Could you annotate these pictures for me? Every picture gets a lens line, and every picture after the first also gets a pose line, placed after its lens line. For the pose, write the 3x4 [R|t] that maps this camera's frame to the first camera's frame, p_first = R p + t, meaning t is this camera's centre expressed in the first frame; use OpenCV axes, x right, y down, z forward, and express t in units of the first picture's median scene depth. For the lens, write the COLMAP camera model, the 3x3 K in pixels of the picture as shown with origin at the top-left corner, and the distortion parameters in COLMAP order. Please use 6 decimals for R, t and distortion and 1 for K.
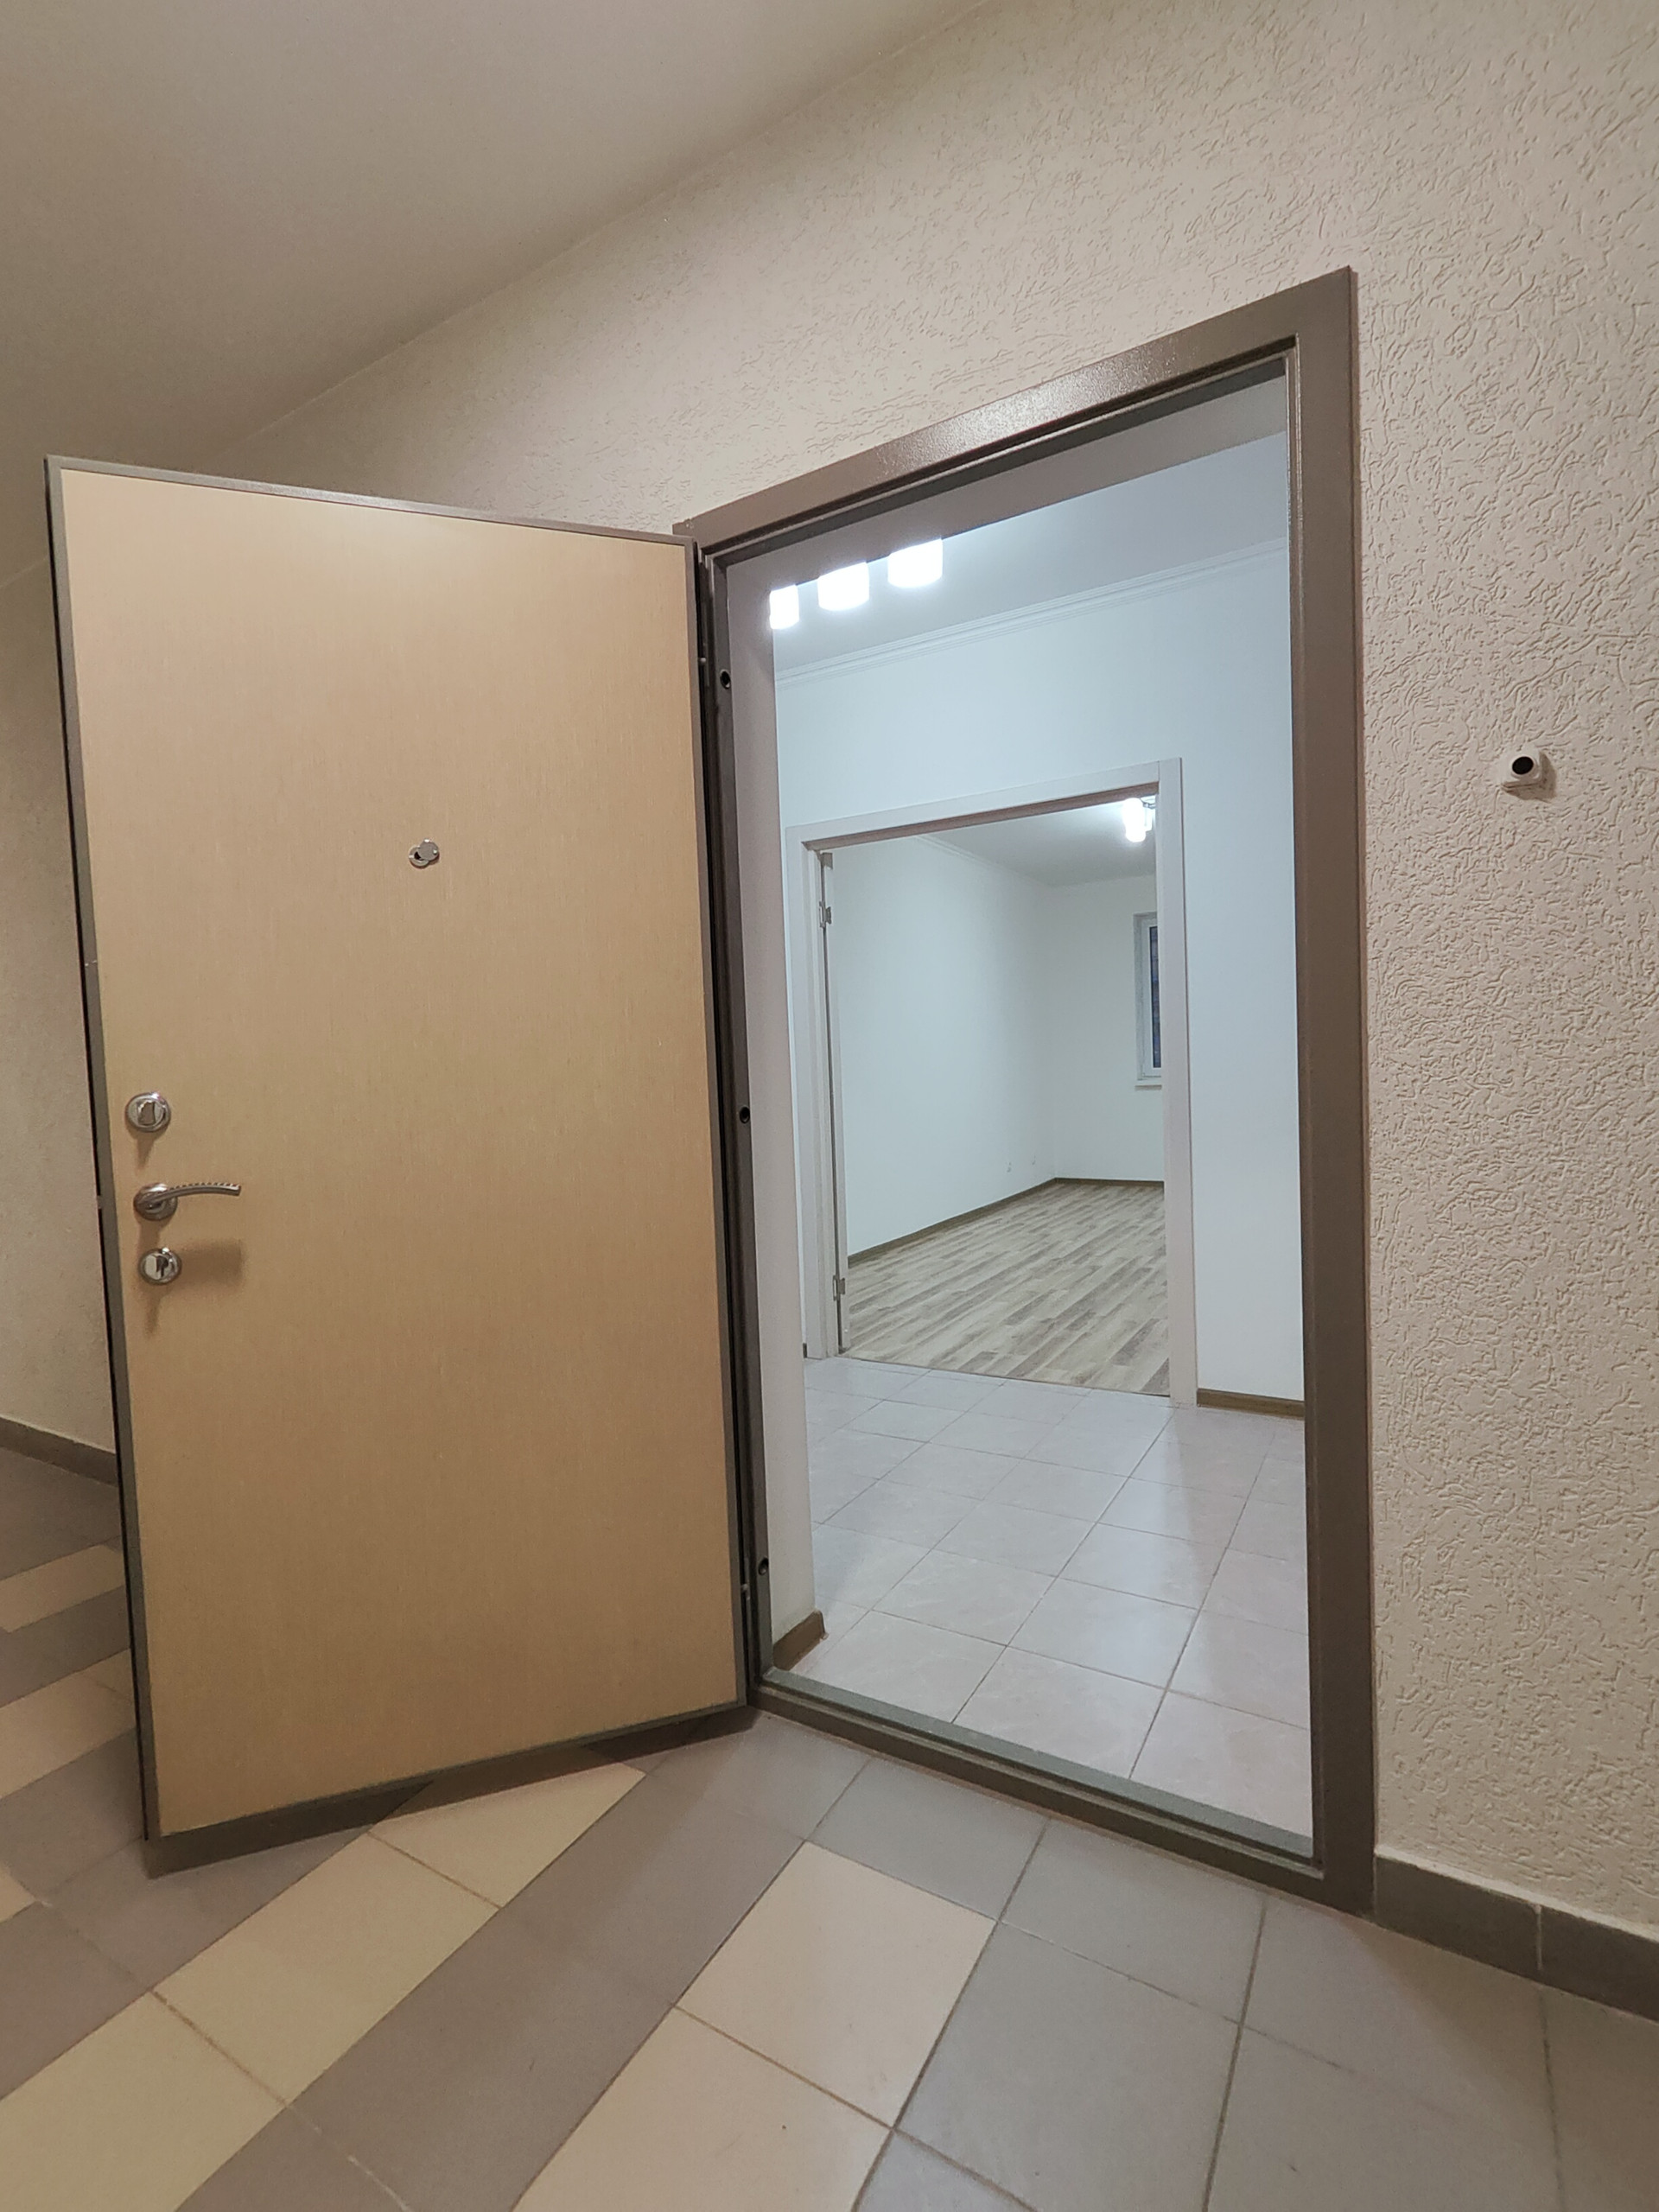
lens RADIAL K [[1008.4, 0, 829.5], [0, 1008.4, 1106.0], [0, 0, 1]] dist [-0.007840, 0.005230]
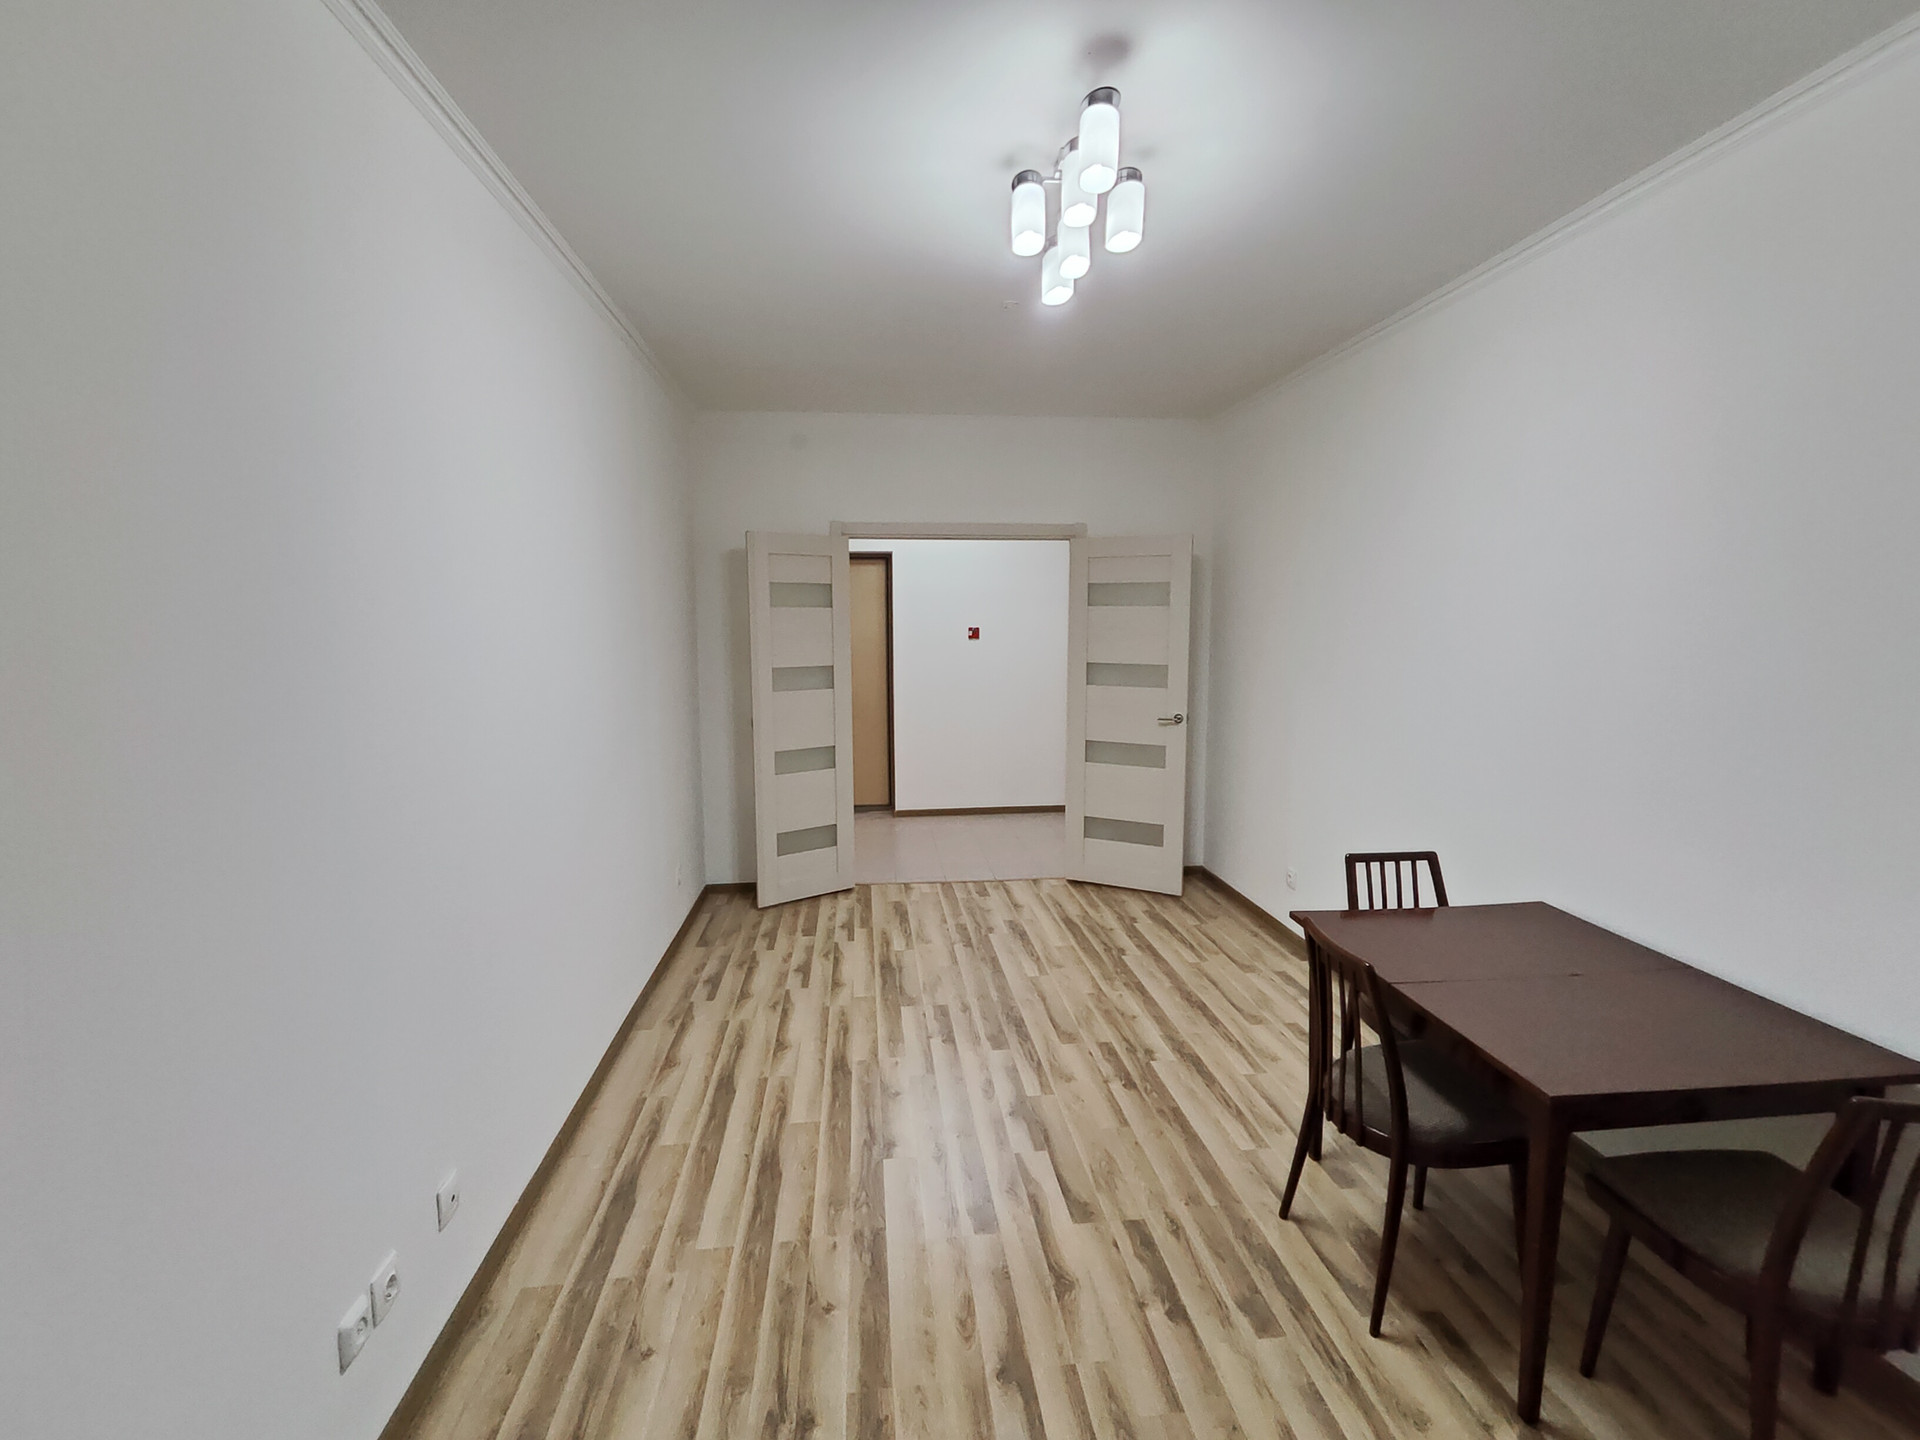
lens RADIAL K [[875.2, 0, 967.6], [0, 875.2, 719.1], [0, 0, 1]] dist [-0.007840, 0.005230]
pose [[-0.792491, 0.107668, -0.600305, 0.879116], [0.007342, 0.985907, 0.167135, -0.210814], [0.609839, 0.128046, -0.782113, 1.878109]]
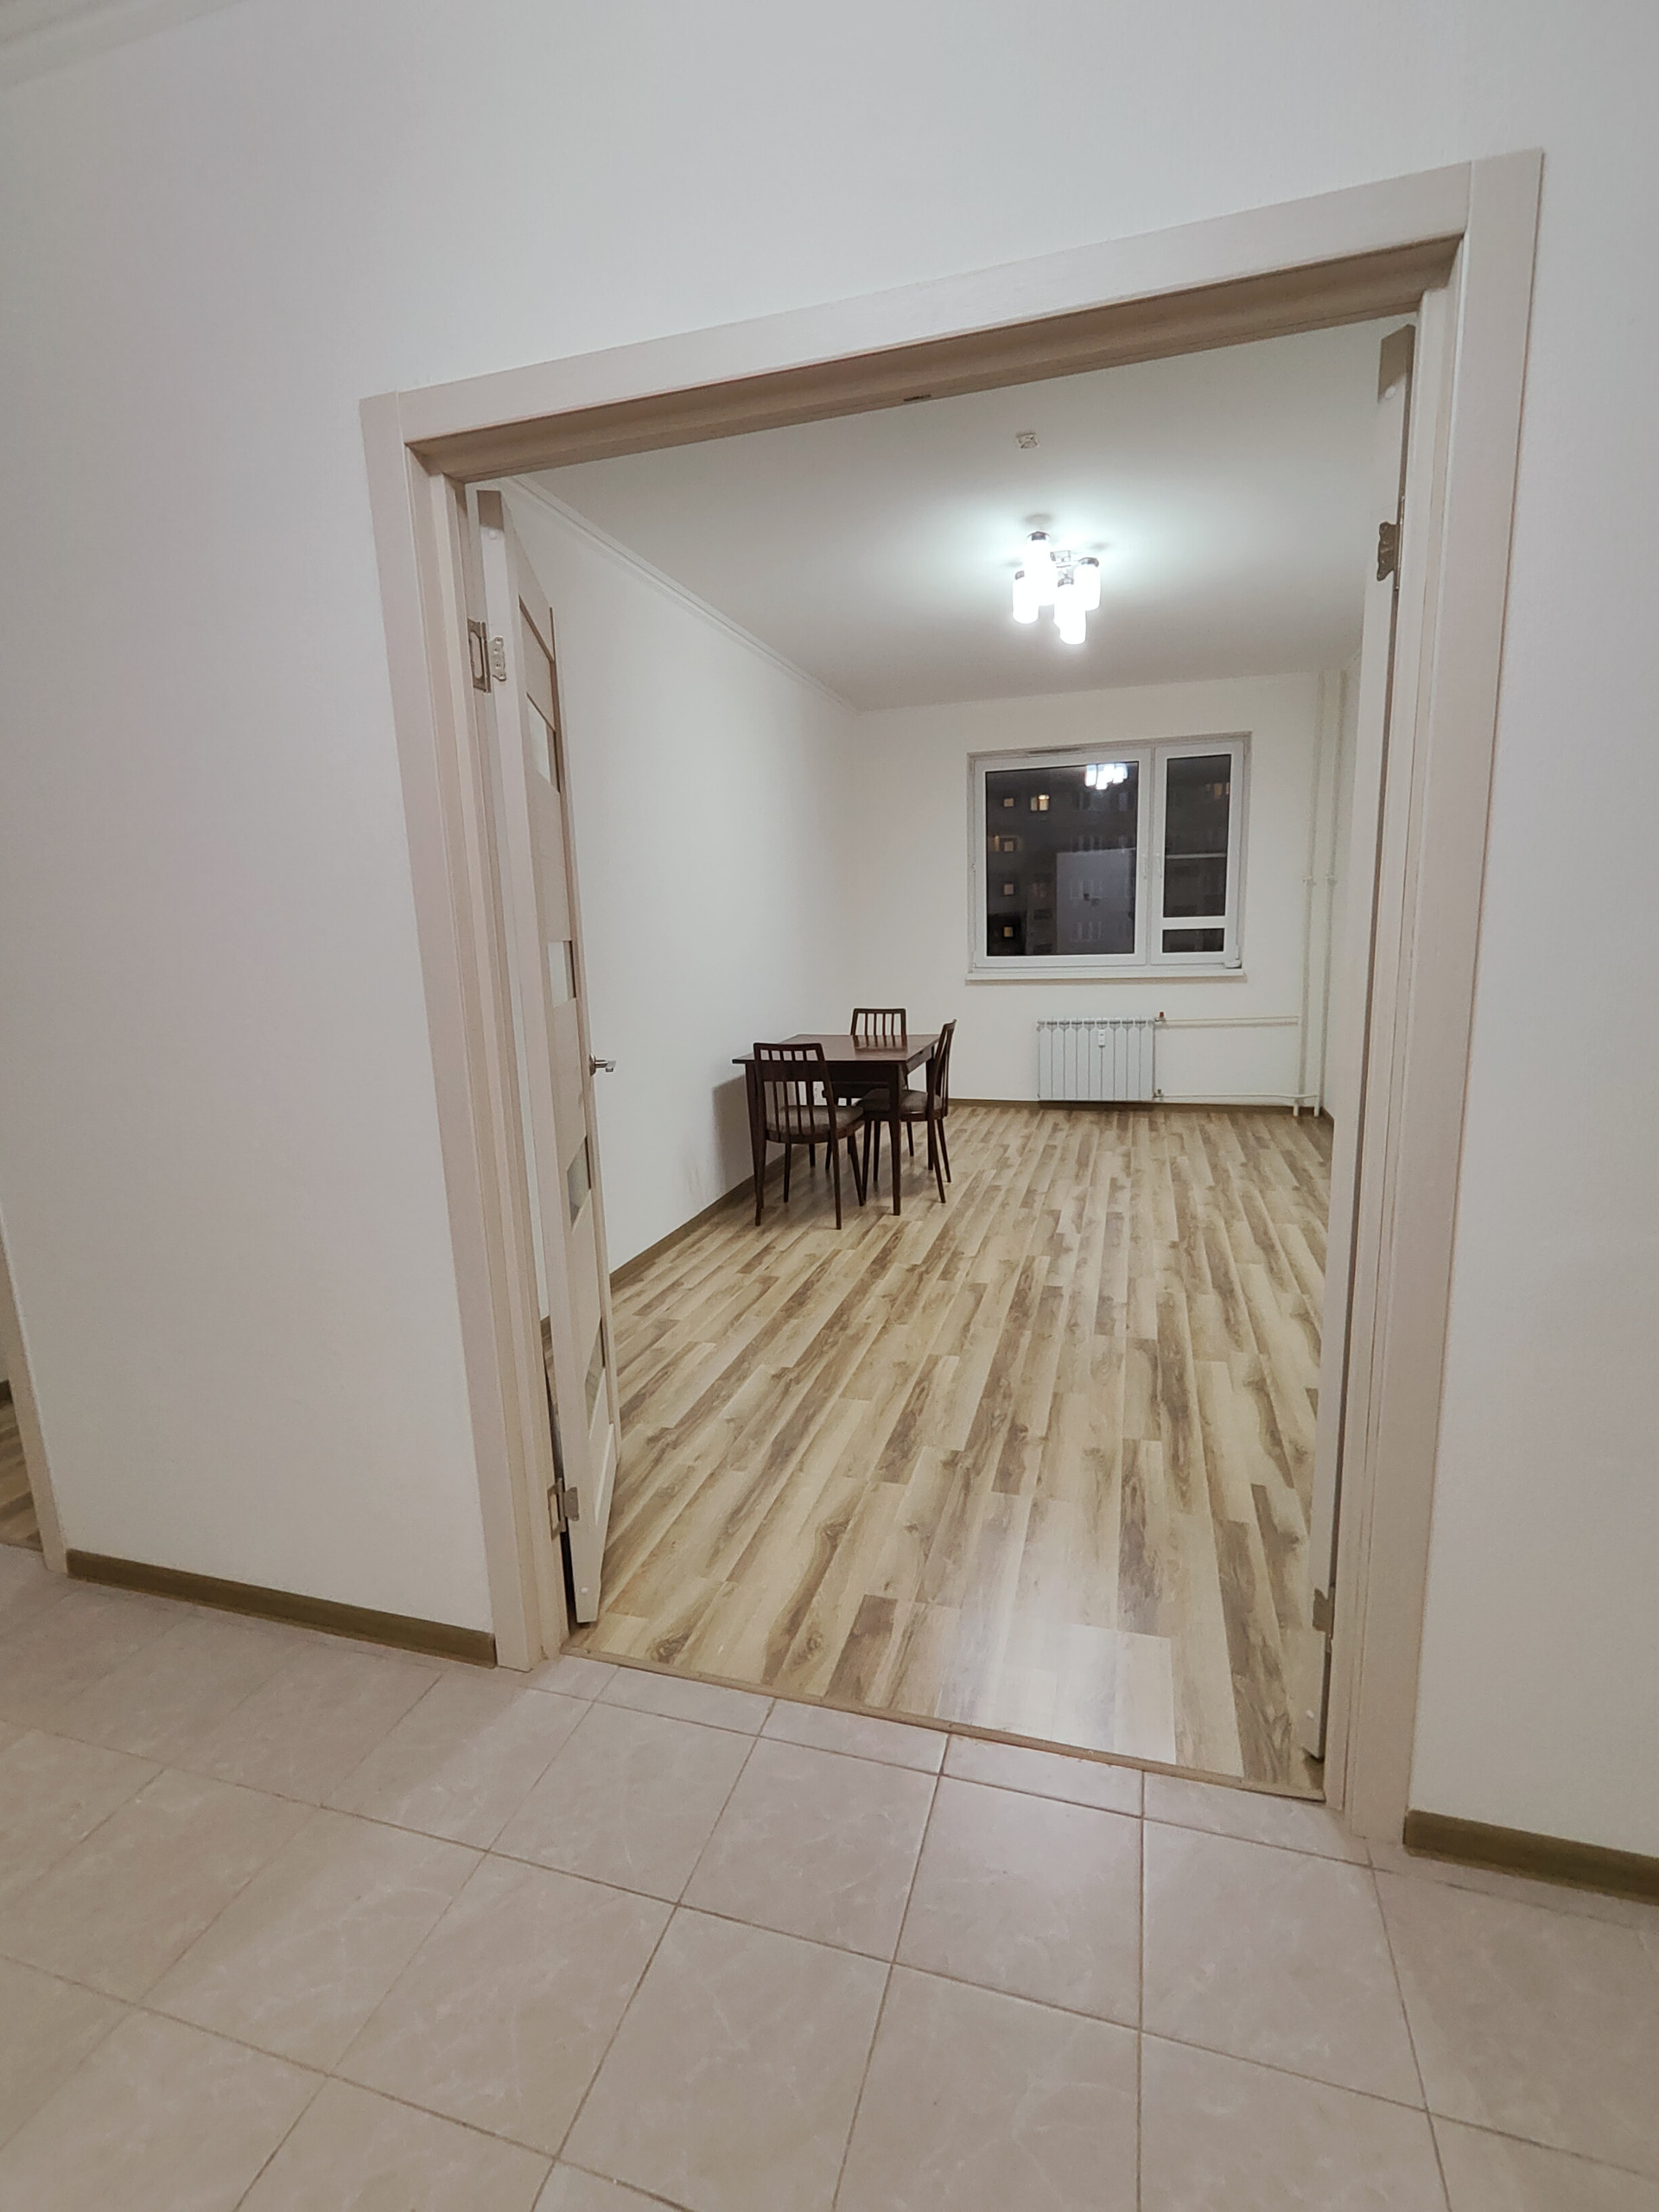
lens RADIAL K [[1008.4, 0, 829.5], [0, 1008.4, 1106.0], [0, 0, 1]] dist [-0.007840, 0.005230]
pose [[0.971369, -0.038342, 0.234460, 0.026455], [0.006219, 0.990656, 0.136239, -0.064501], [-0.237493, -0.130881, 0.962532, 0.540665]]
